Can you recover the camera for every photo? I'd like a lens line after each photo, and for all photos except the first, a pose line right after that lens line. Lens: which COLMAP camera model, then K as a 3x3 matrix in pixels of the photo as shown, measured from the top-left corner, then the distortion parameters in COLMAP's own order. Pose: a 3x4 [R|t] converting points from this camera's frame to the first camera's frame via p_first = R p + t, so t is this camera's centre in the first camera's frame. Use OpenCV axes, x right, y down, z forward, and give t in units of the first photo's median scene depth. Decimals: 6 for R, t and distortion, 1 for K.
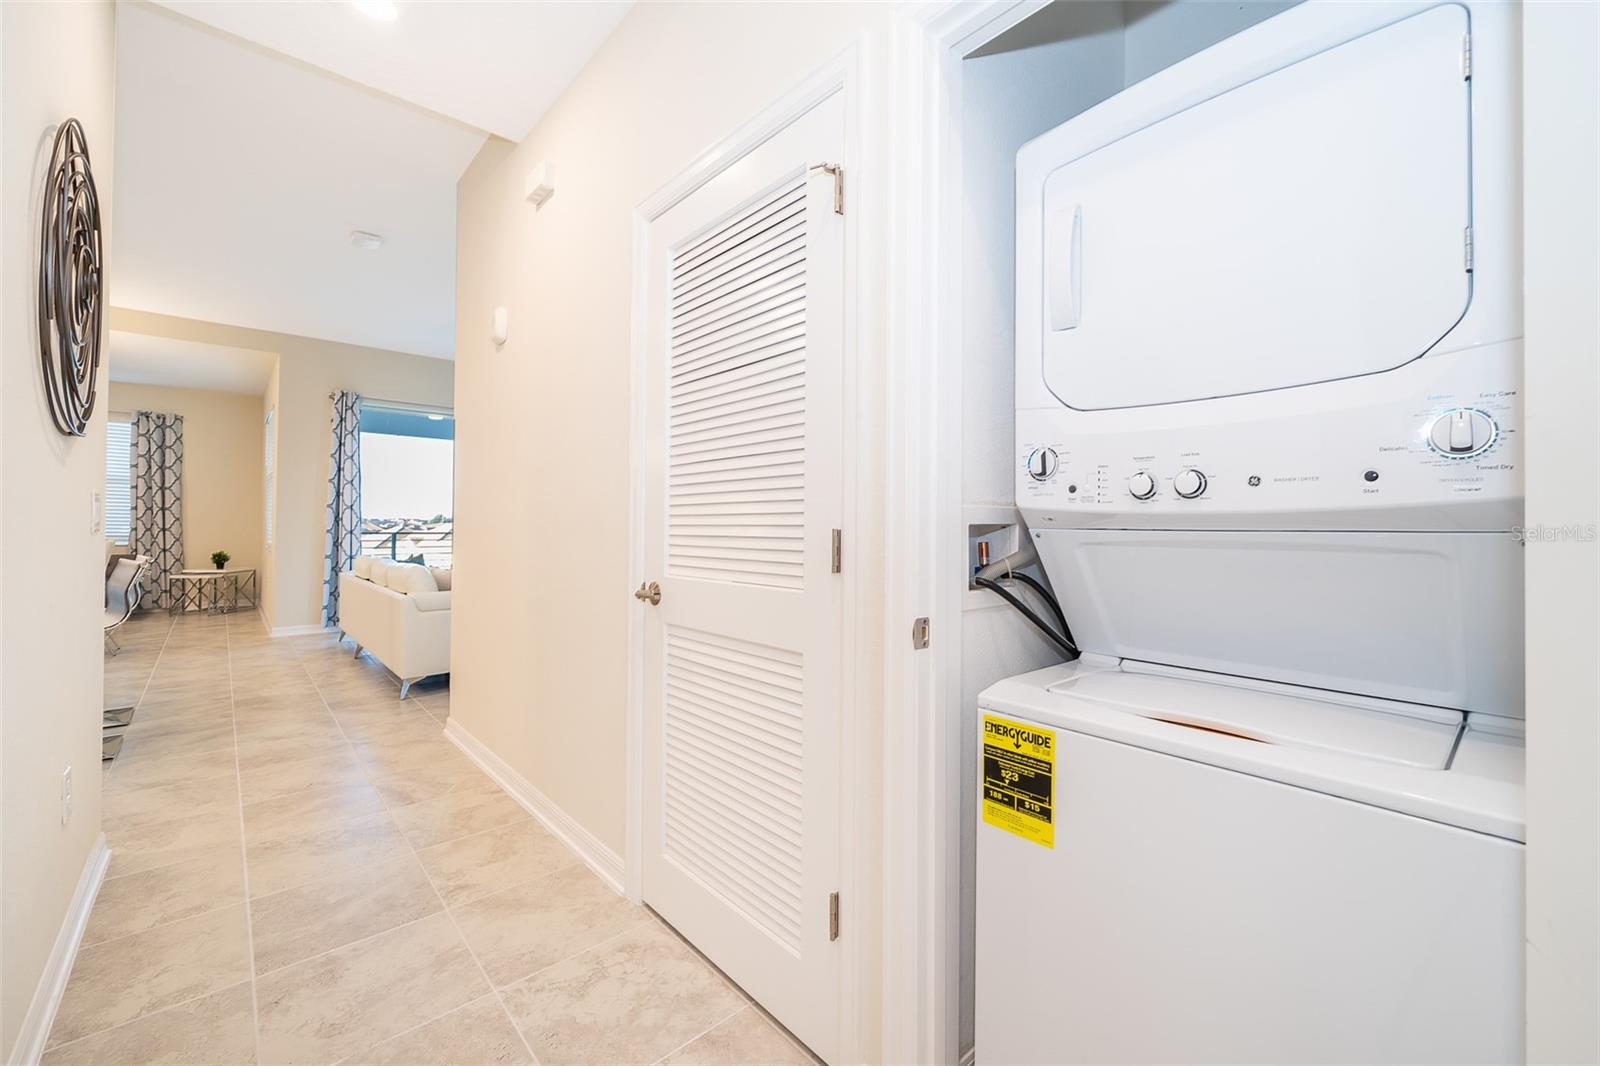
lens RADIAL K [[658.0, 0, 800.4], [0, 658.0, 514.1], [0, 0, 1]] dist [-0.001561, -0.000176]
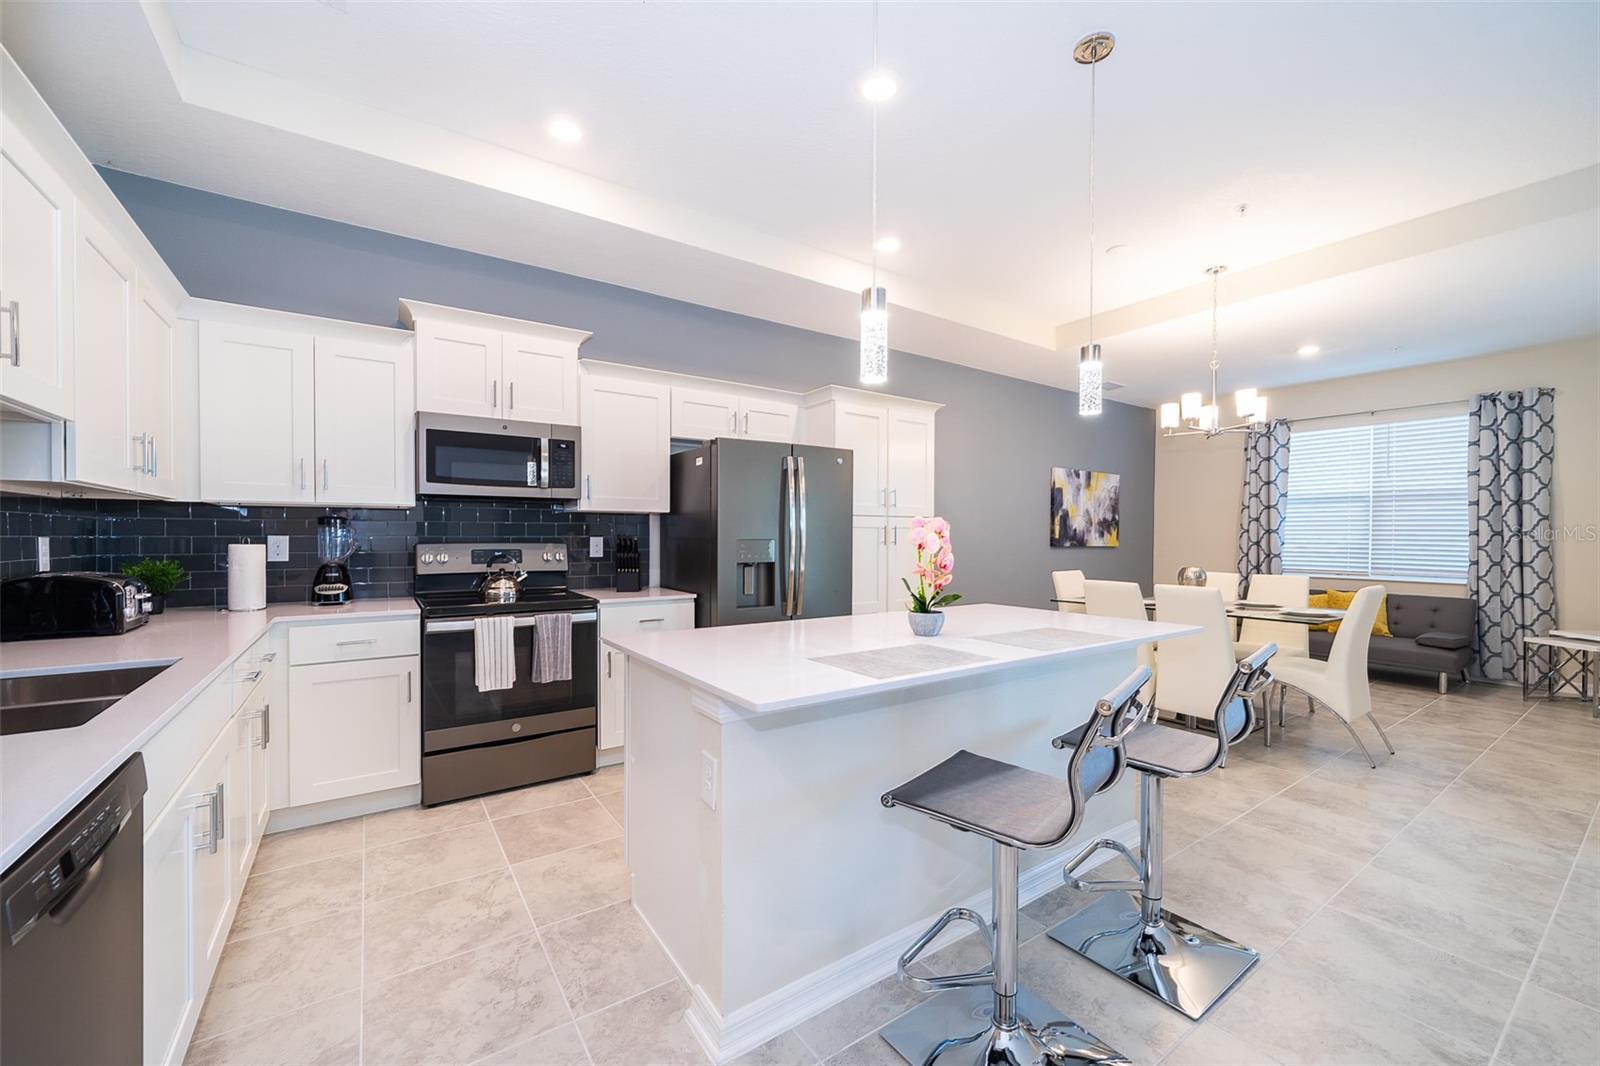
lens RADIAL K [[617.2, 0, 793.9], [0, 617.2, 540.1], [0, 0, 1]] dist [-0.000159, 0.000072]
pose [[-0.131156, 0.003481, -0.991356, -0.255478], [0.009202, 0.999955, 0.002294, -0.009481], [0.991319, -0.008821, -0.131182, 0.355960]]
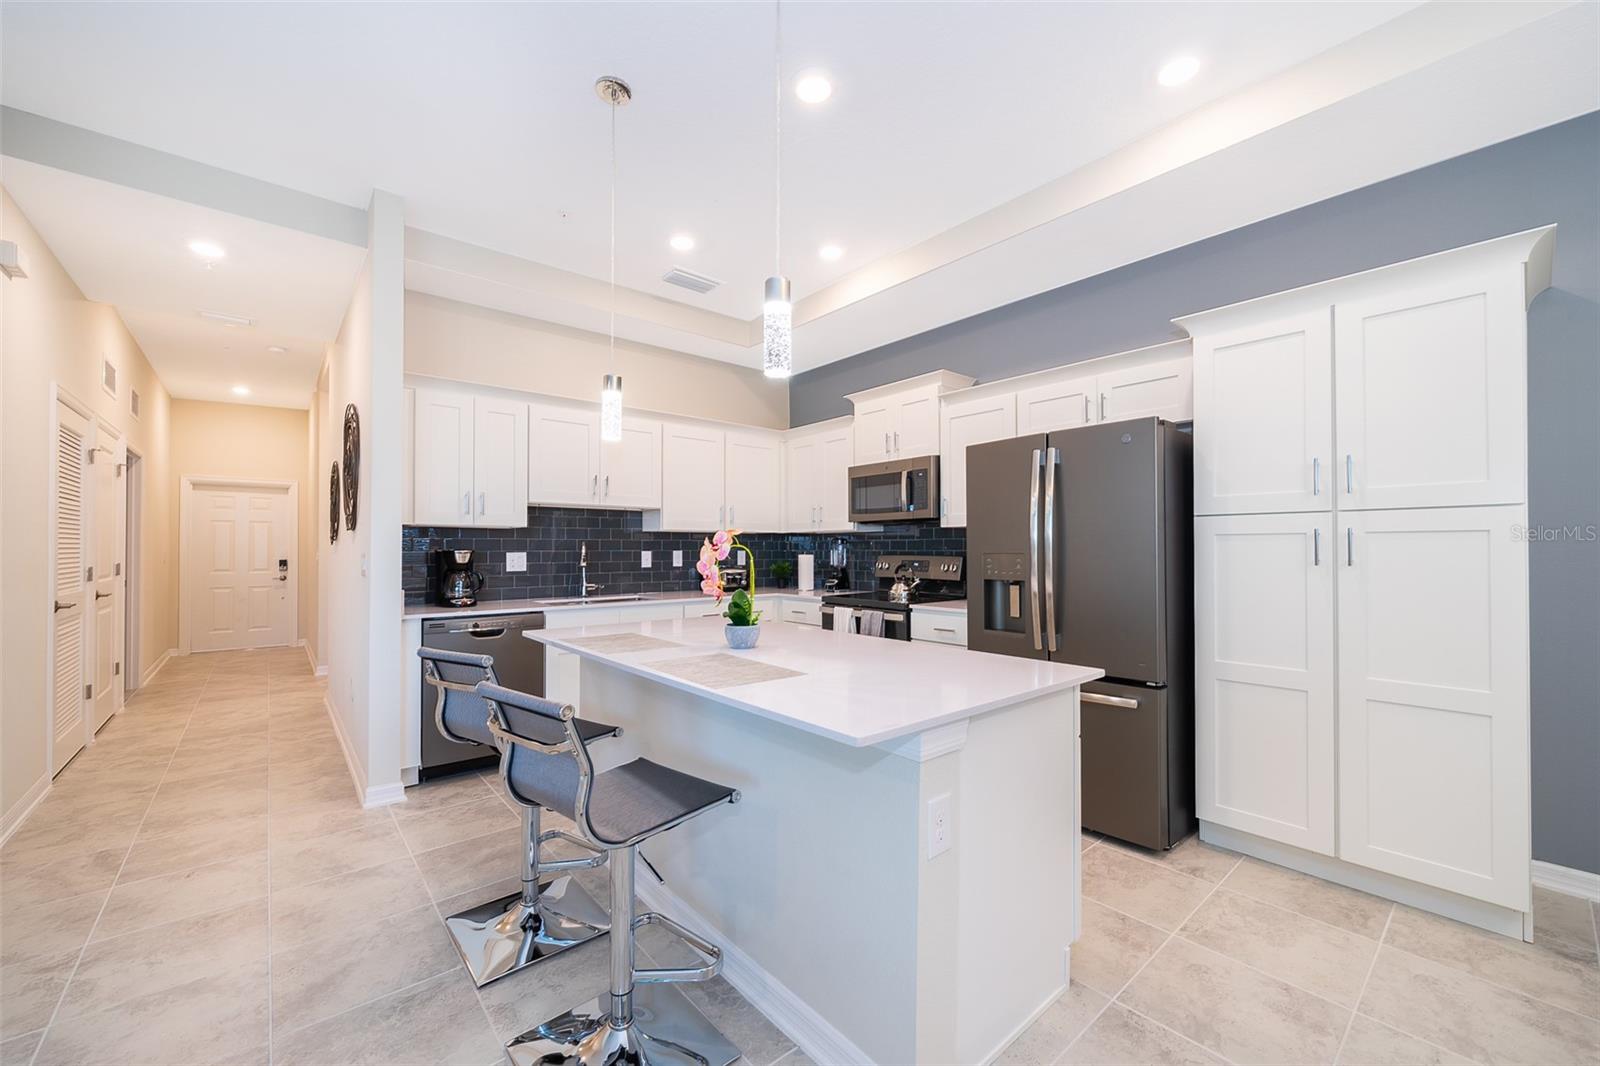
lens RADIAL K [[629.0, 0, 799.4], [0, 629.0, 544.7], [0, 0, 1]] dist [-0.000037, 0.000229]
pose [[-0.999726, -0.004125, 0.023035, -0.552464], [-0.004625, 0.999754, -0.021693, -0.005682], [-0.022940, -0.021793, -0.999499, 0.641093]]
